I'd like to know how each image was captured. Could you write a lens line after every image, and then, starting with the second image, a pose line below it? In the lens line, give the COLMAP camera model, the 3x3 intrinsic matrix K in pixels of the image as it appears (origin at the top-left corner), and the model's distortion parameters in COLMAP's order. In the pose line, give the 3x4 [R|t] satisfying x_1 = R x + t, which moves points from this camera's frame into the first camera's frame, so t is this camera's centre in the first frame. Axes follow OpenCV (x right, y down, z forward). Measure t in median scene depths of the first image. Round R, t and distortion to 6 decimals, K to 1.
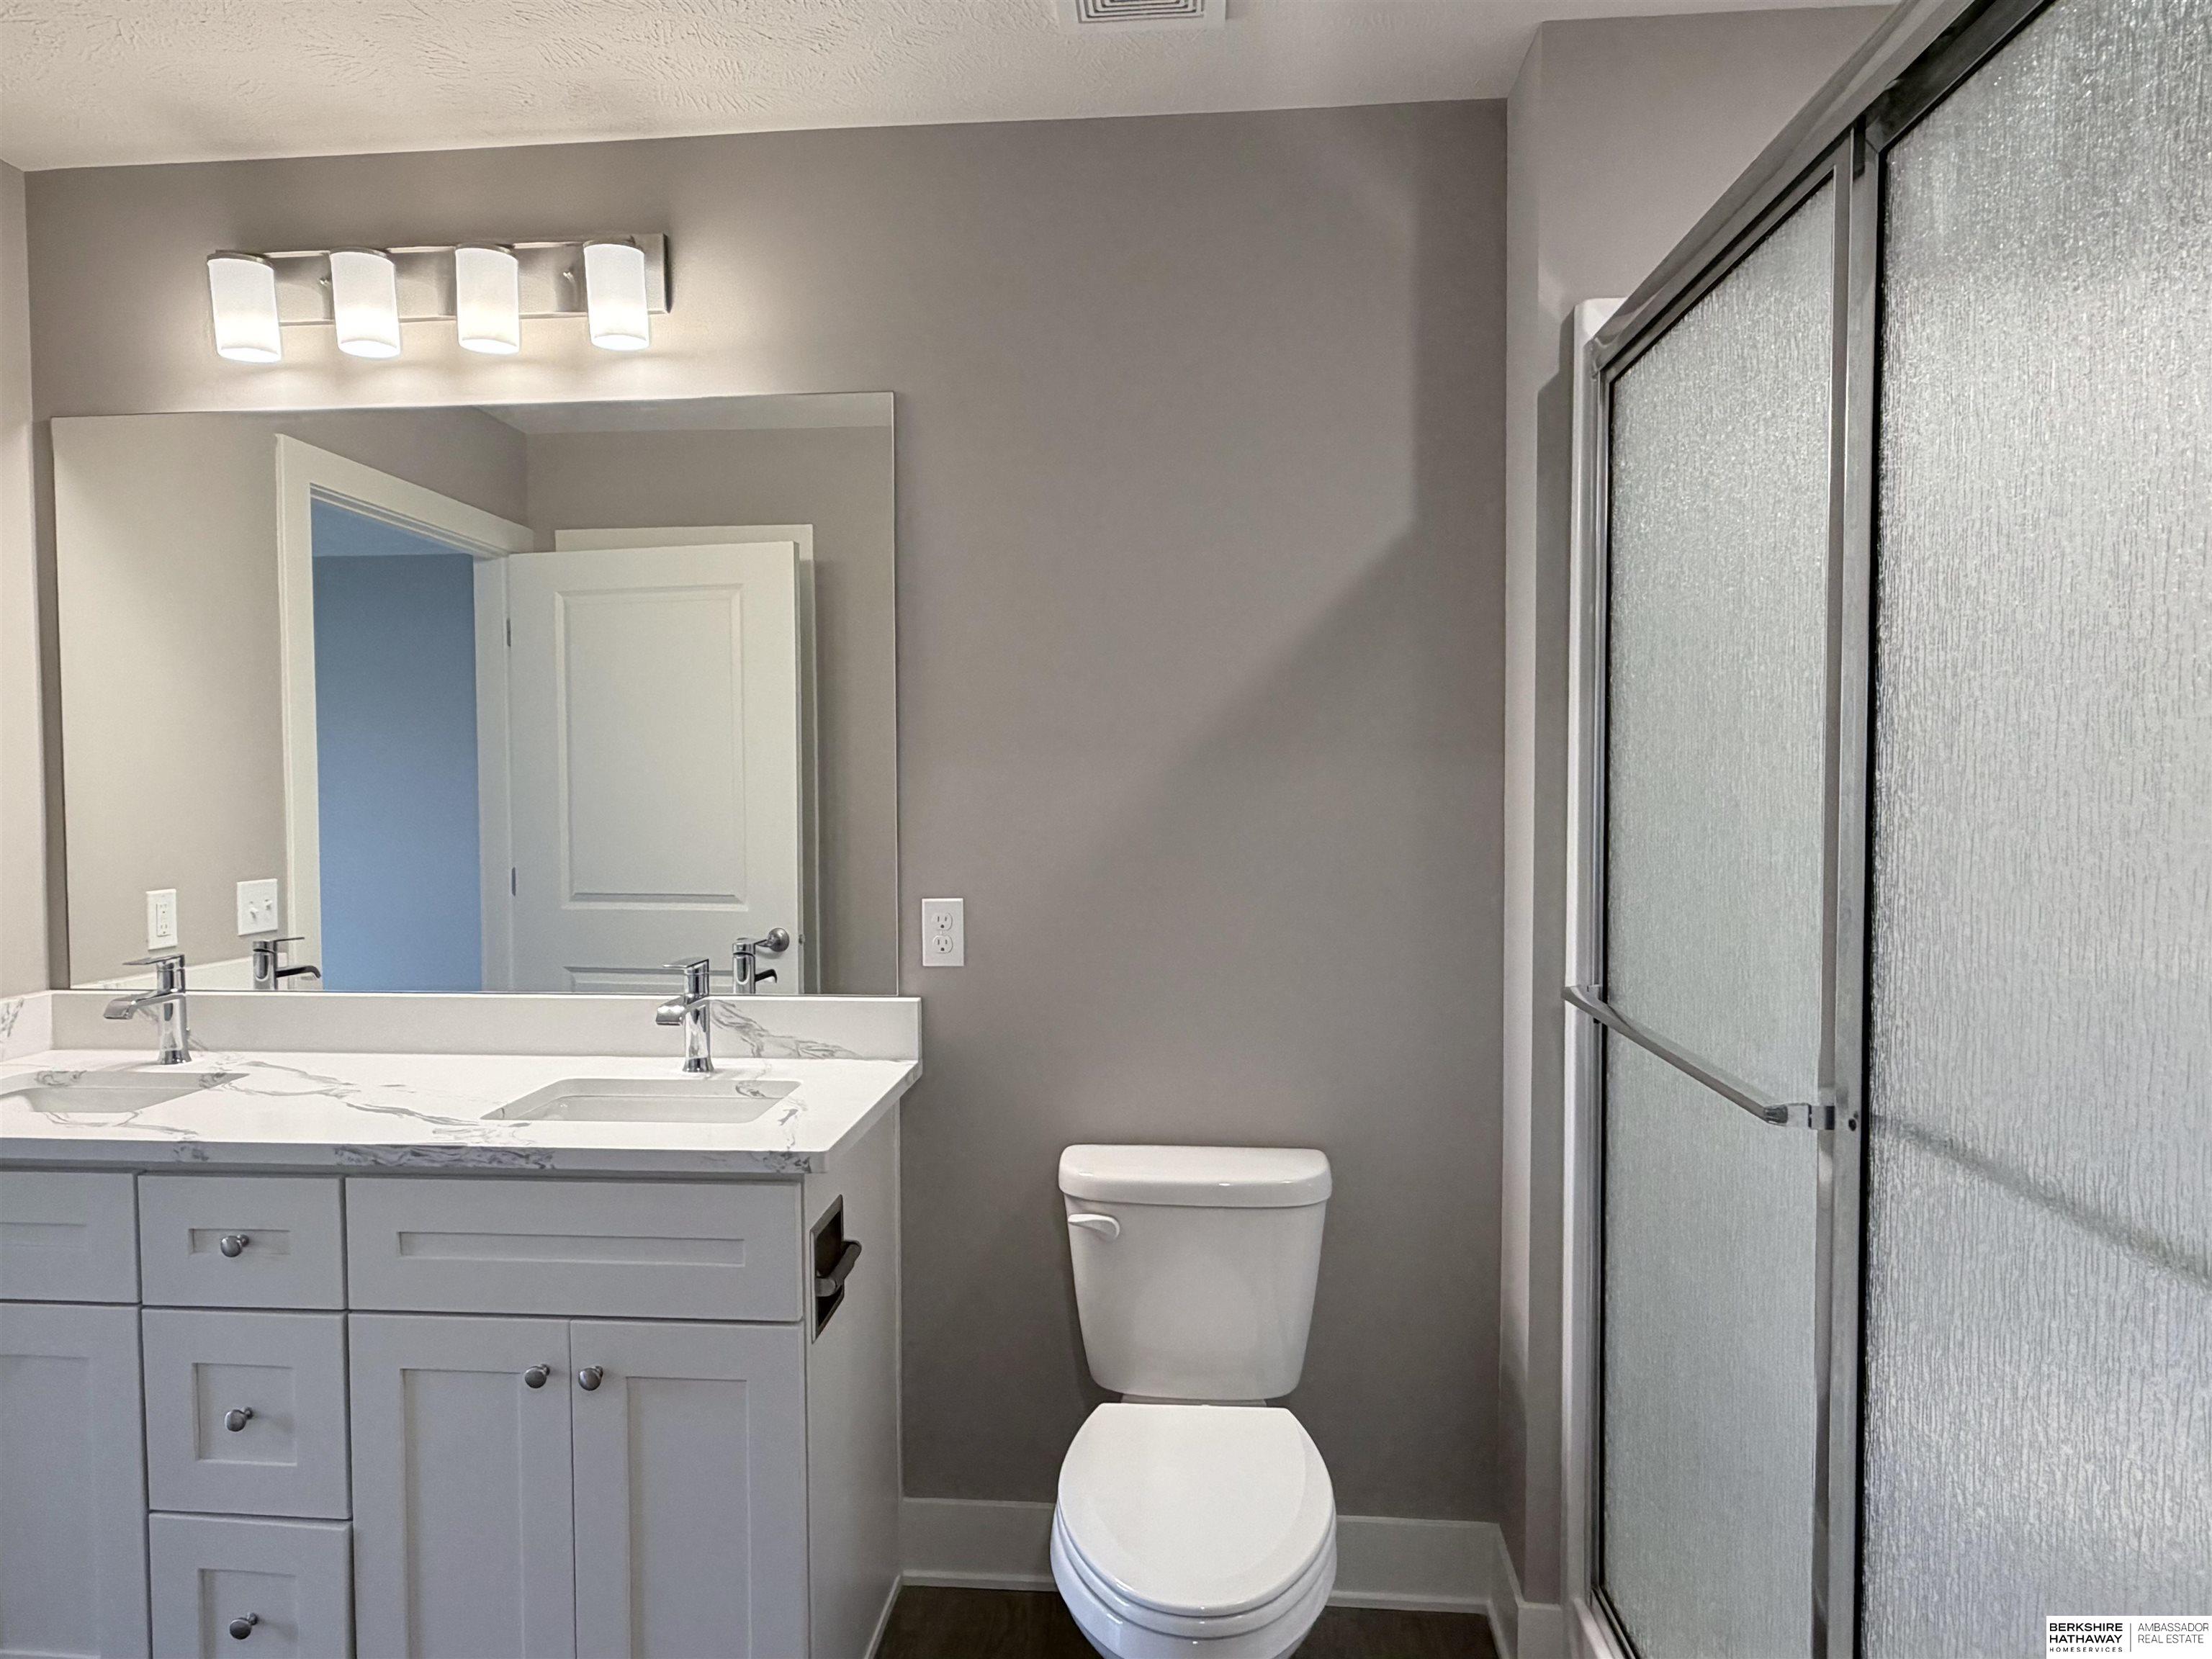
lens RADIAL K [[1319.6, 0, 1091.3], [0, 1319.6, 833.5], [0, 0, 1]] dist [0.001748, 0.001073]
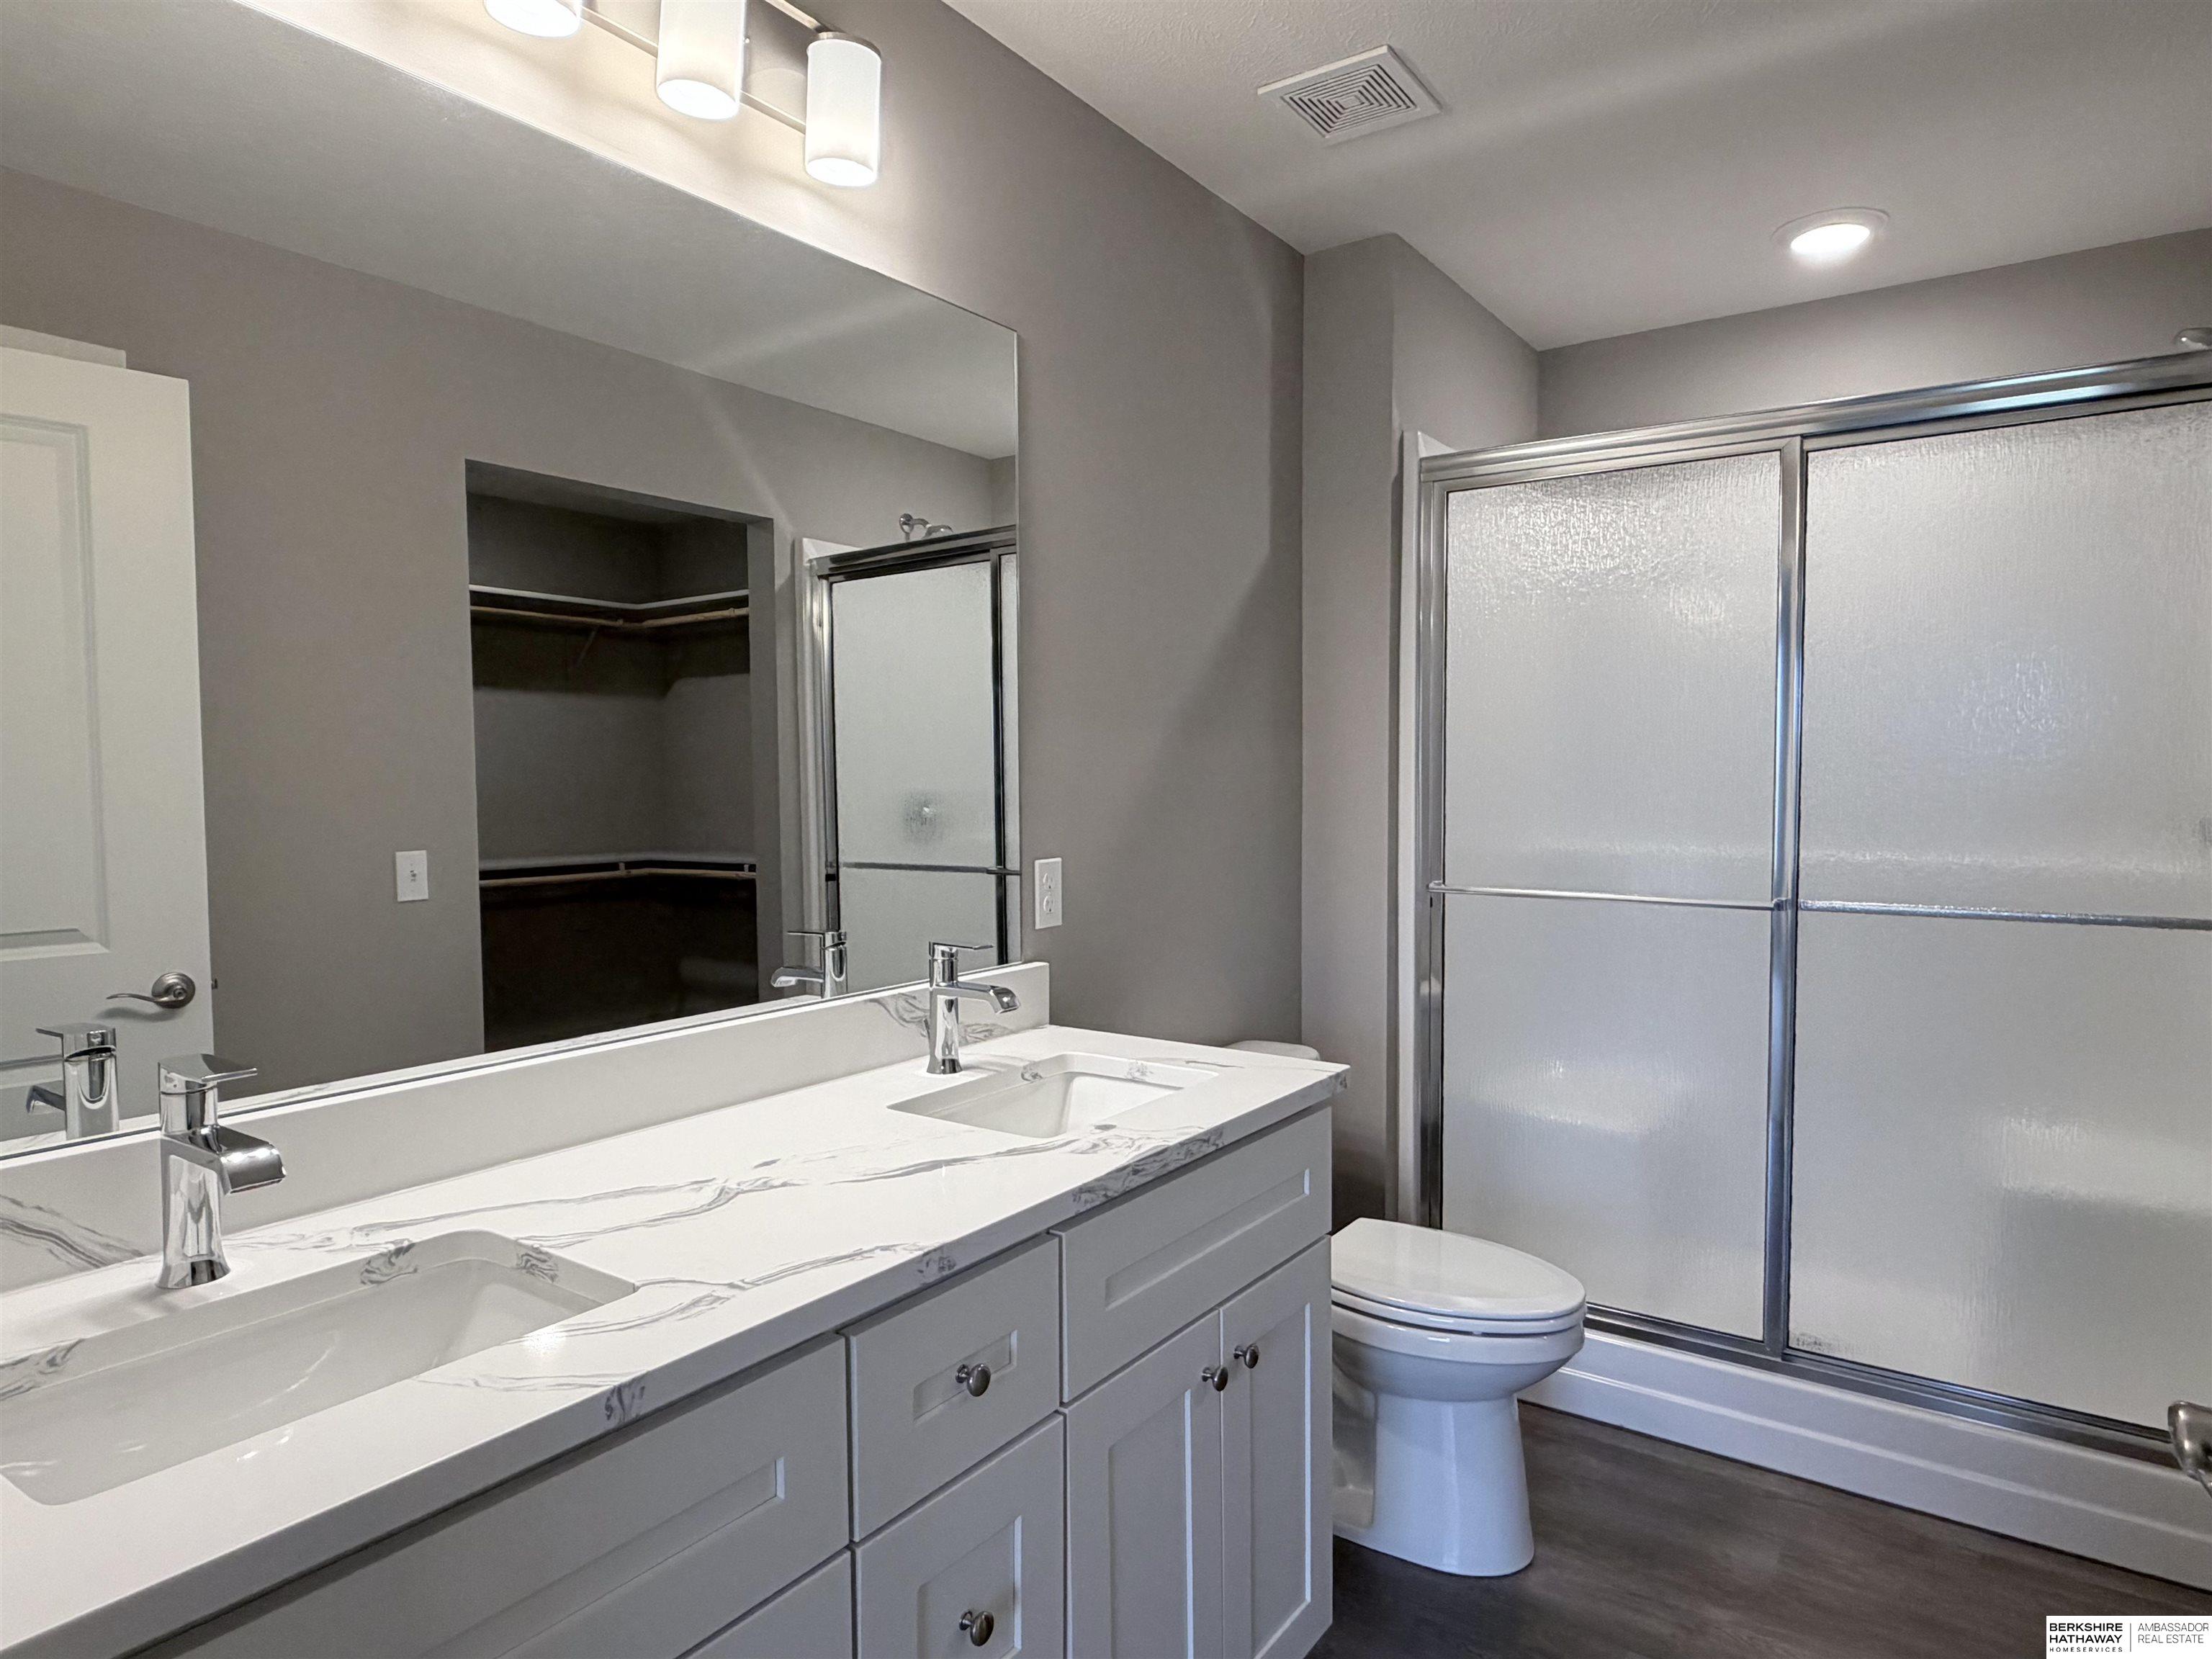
lens RADIAL K [[1319.6, 0, 1102.5], [0, 1319.6, 829.4], [0, 0, 1]] dist [0.001748, 0.001073]
pose [[0.511587, -0.034782, 0.858527, -0.979060], [0.036117, 0.999168, 0.018958, 0.009838], [-0.858472, 0.021309, 0.512418, 0.472690]]
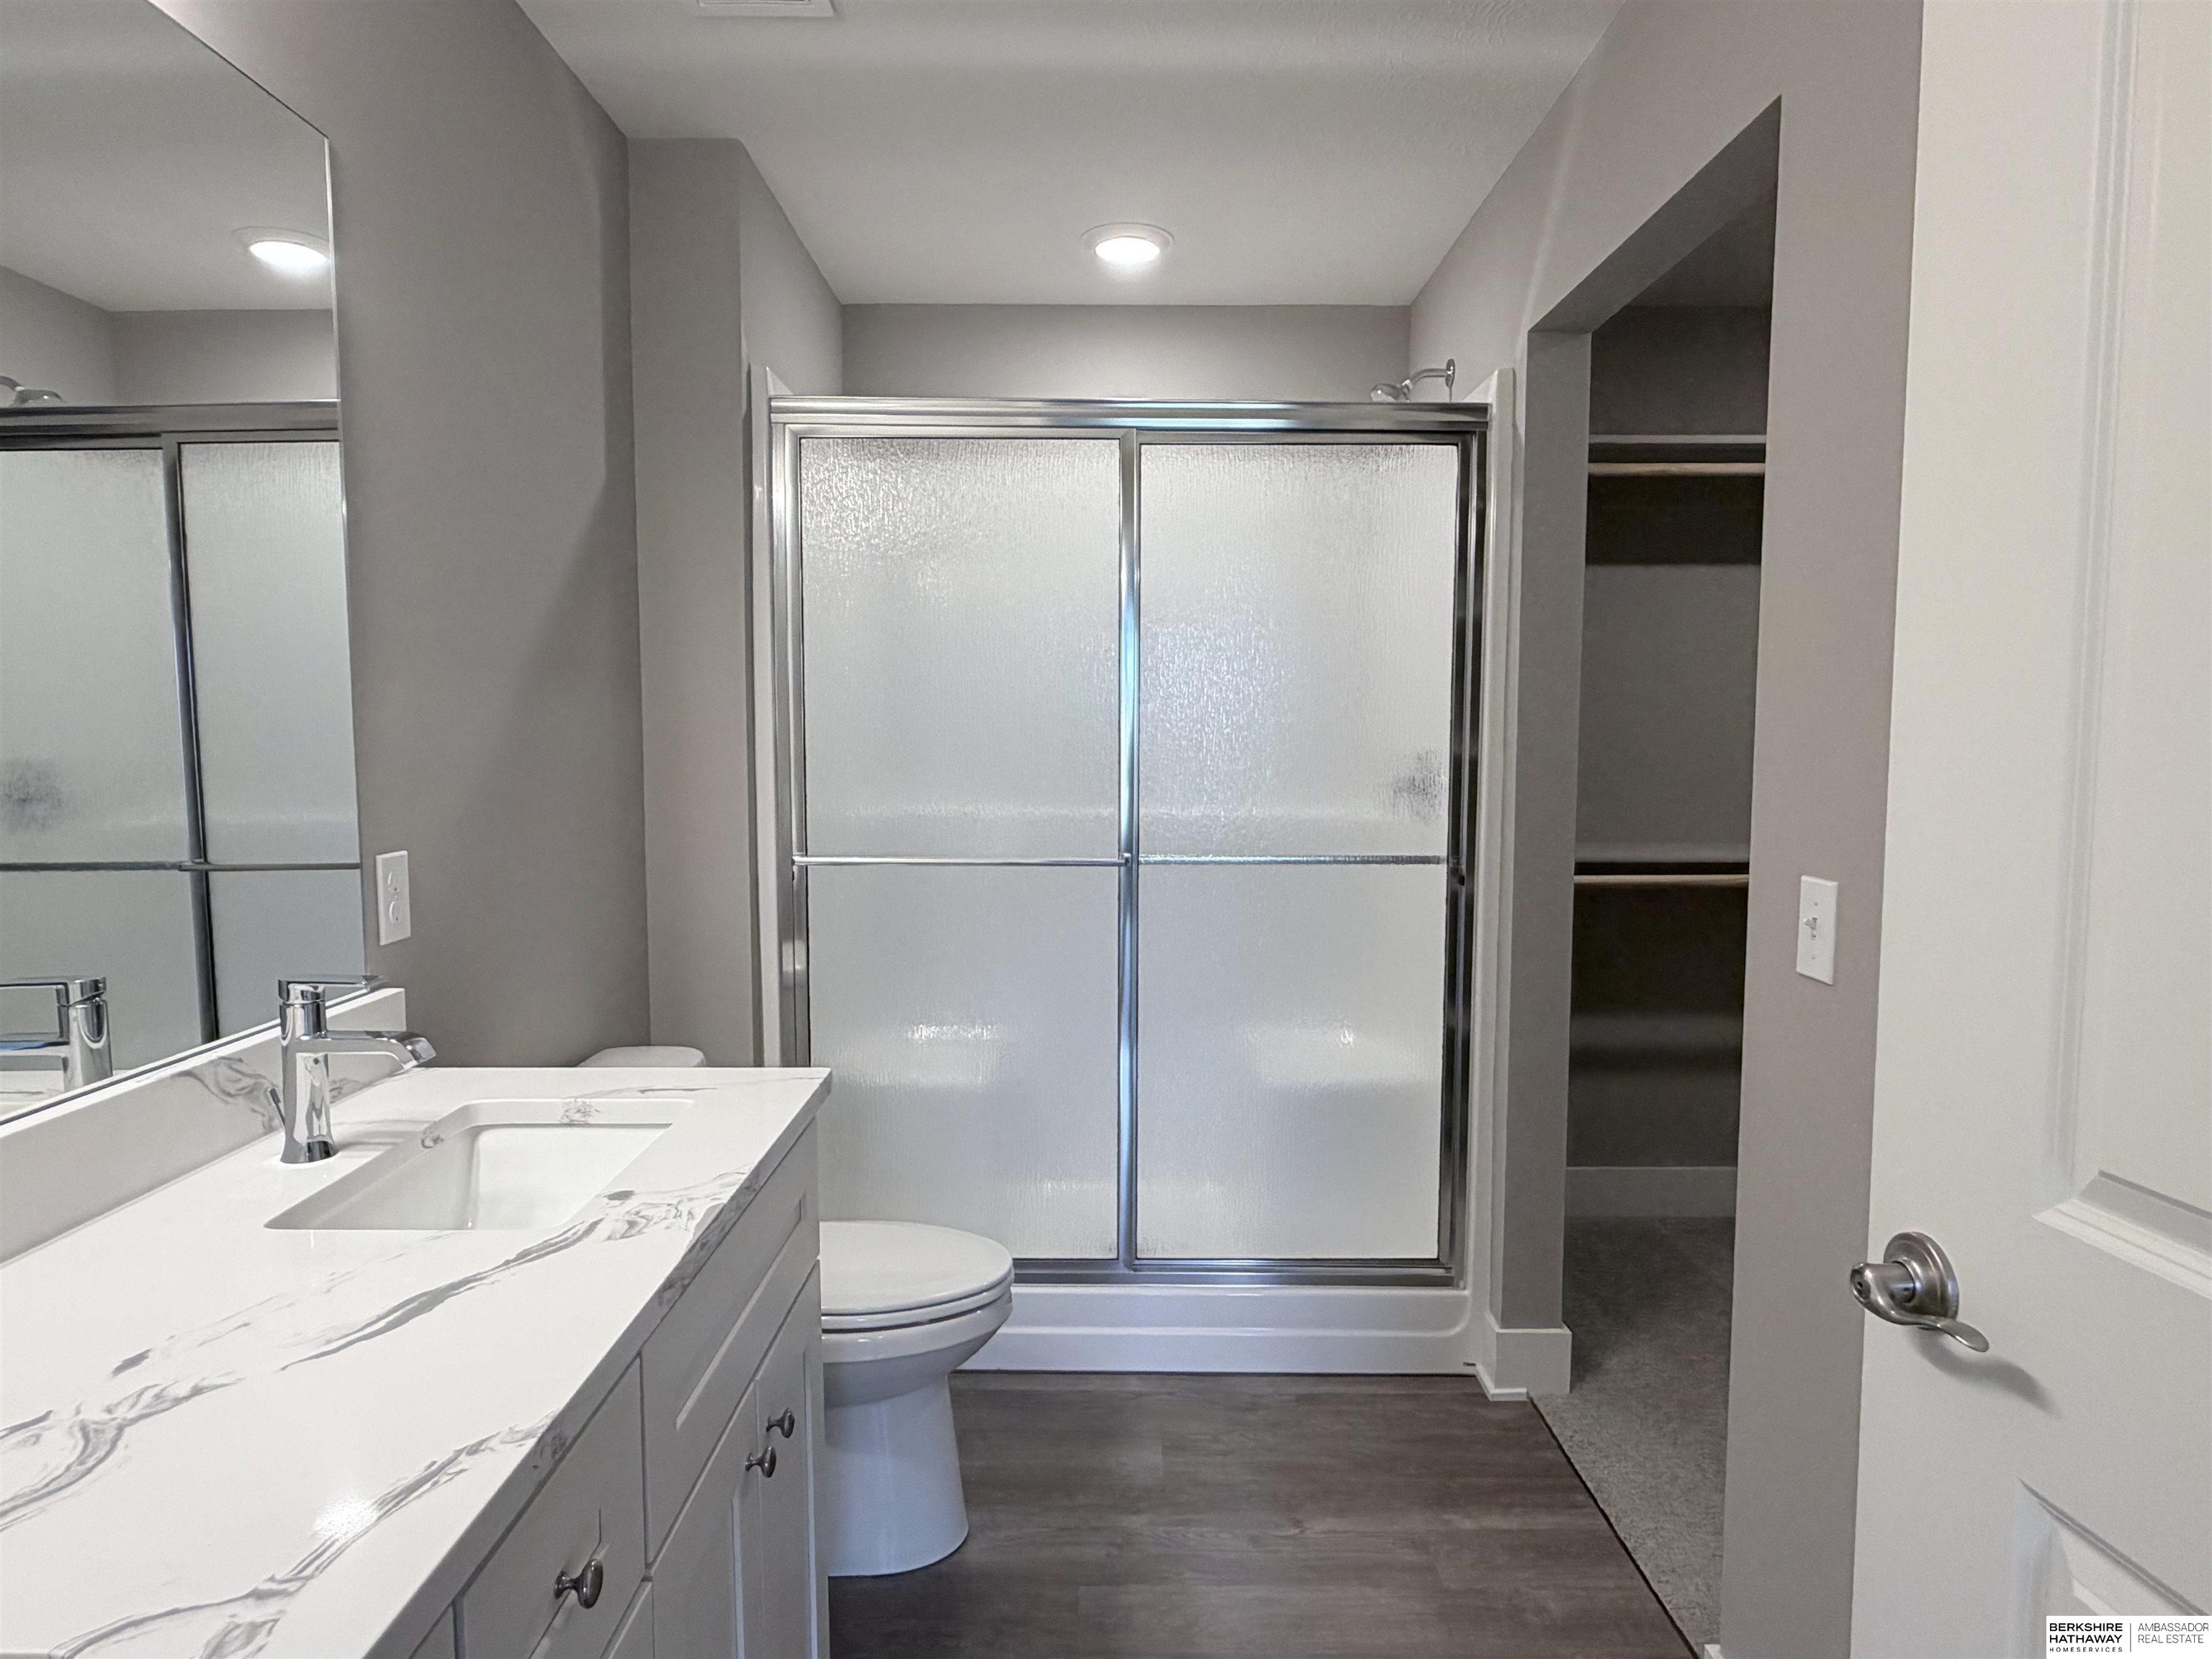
lens RADIAL K [[1319.6, 0, 1096.8], [0, 1319.6, 832.3], [0, 0, 1]] dist [0.001748, 0.001073]
pose [[-0.077038, -0.072697, 0.994374, -0.933416], [0.039989, 0.996310, 0.075936, -0.004223], [-0.996226, 0.045614, -0.073847, 0.675307]]
